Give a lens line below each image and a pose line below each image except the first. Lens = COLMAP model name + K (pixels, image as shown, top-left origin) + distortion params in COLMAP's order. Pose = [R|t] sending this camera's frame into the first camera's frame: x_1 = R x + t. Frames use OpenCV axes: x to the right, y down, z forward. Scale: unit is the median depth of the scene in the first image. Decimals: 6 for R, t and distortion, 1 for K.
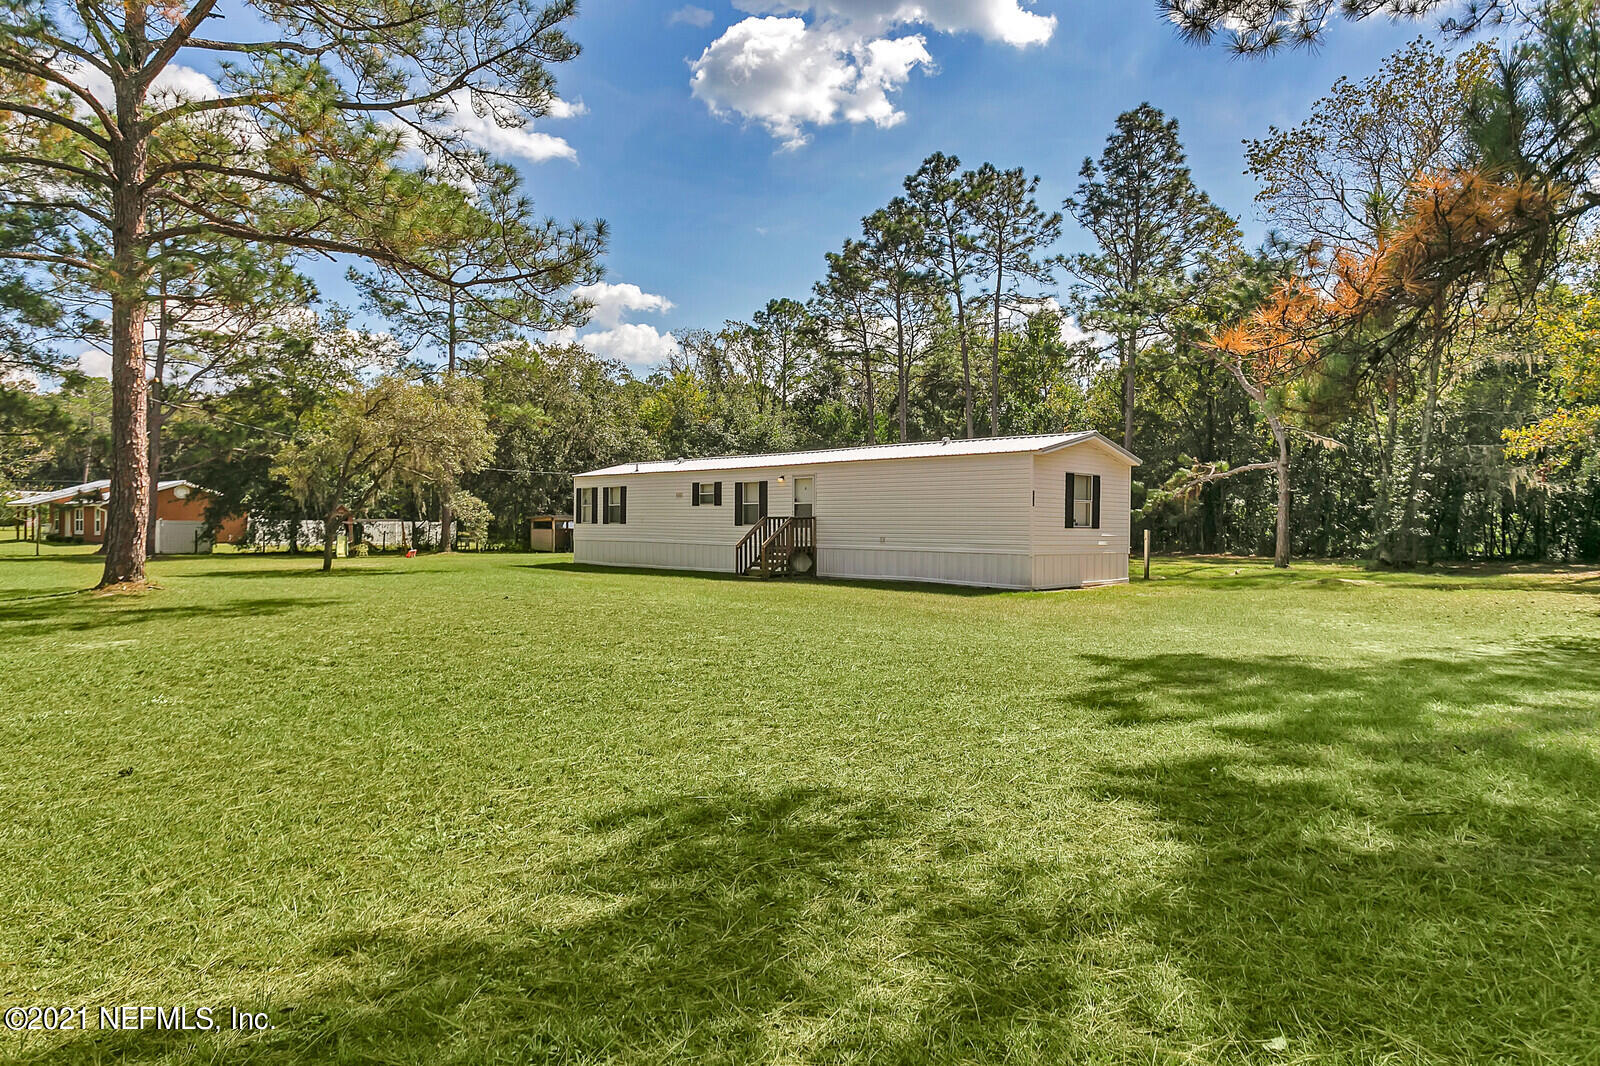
lens RADIAL K [[1211.5, 0, 800.0], [0, 1211.5, 533.0], [0, 0, 1]] dist [-0.000373, -0.002415]
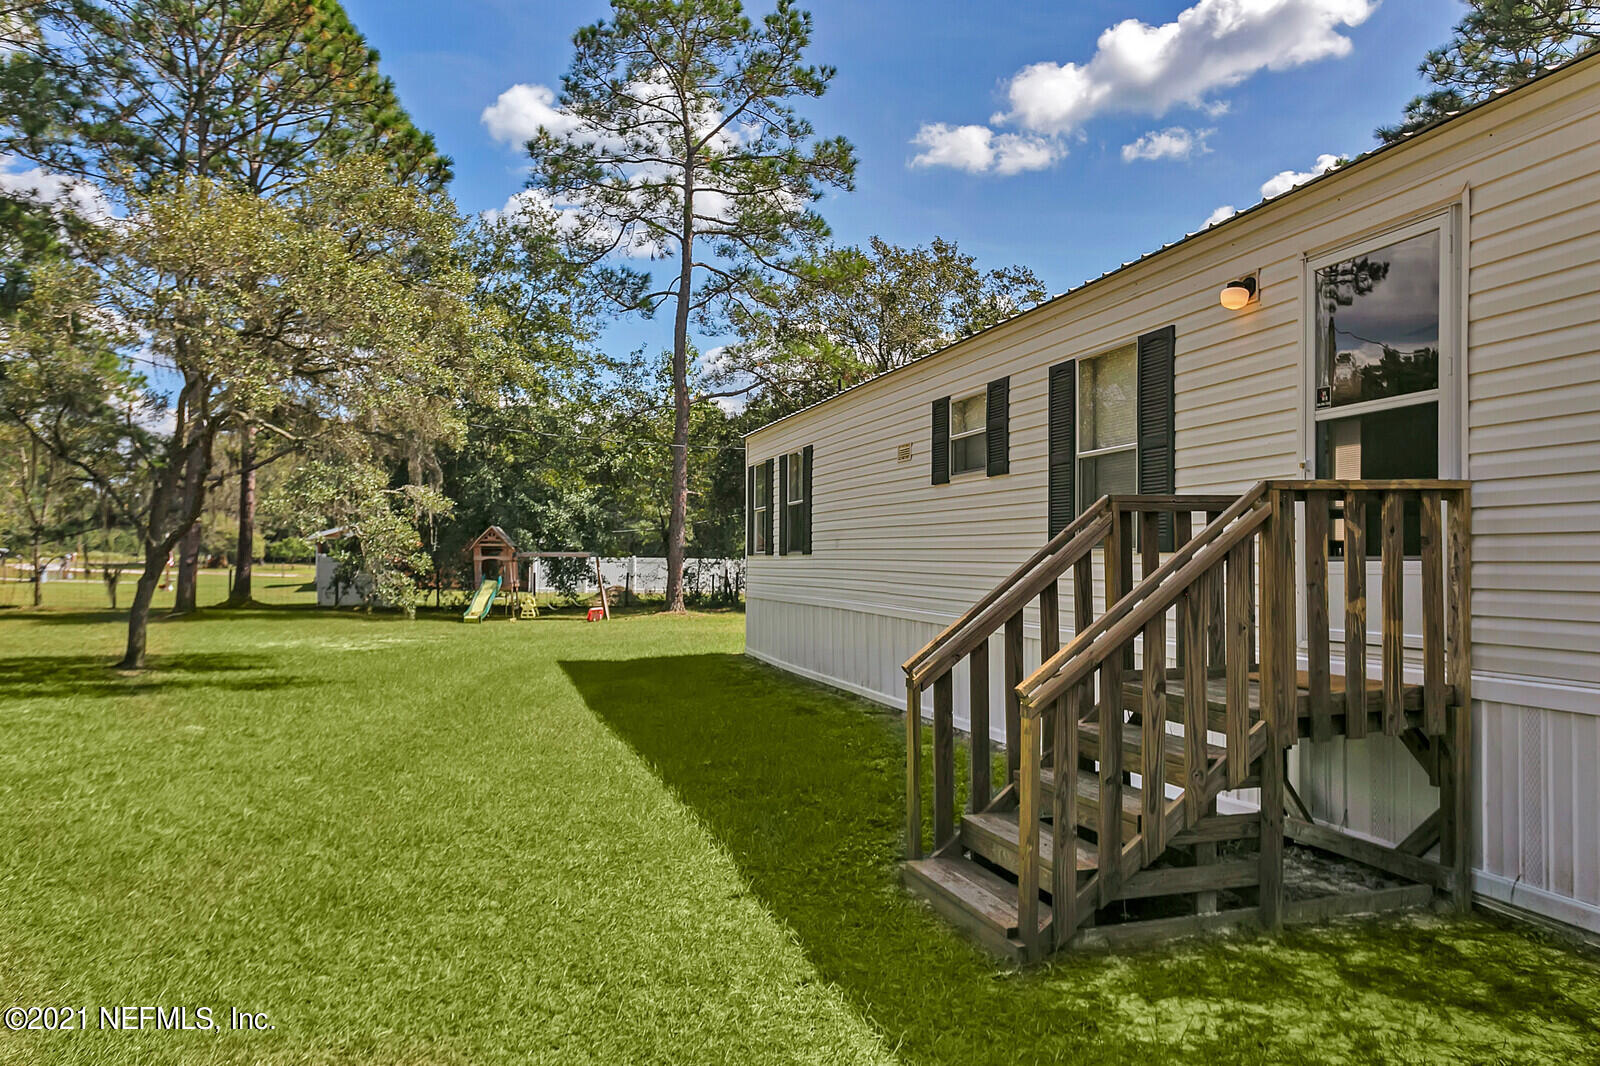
lens RADIAL K [[1211.5, 0, 800.0], [0, 1211.5, 533.0], [0, 0, 1]] dist [-0.000373, -0.002415]
pose [[0.896728, -0.009460, -0.442481, 0.004896], [-0.007086, 0.999336, -0.035726, -0.001841], [0.442526, 0.035172, 0.896066, 0.758156]]
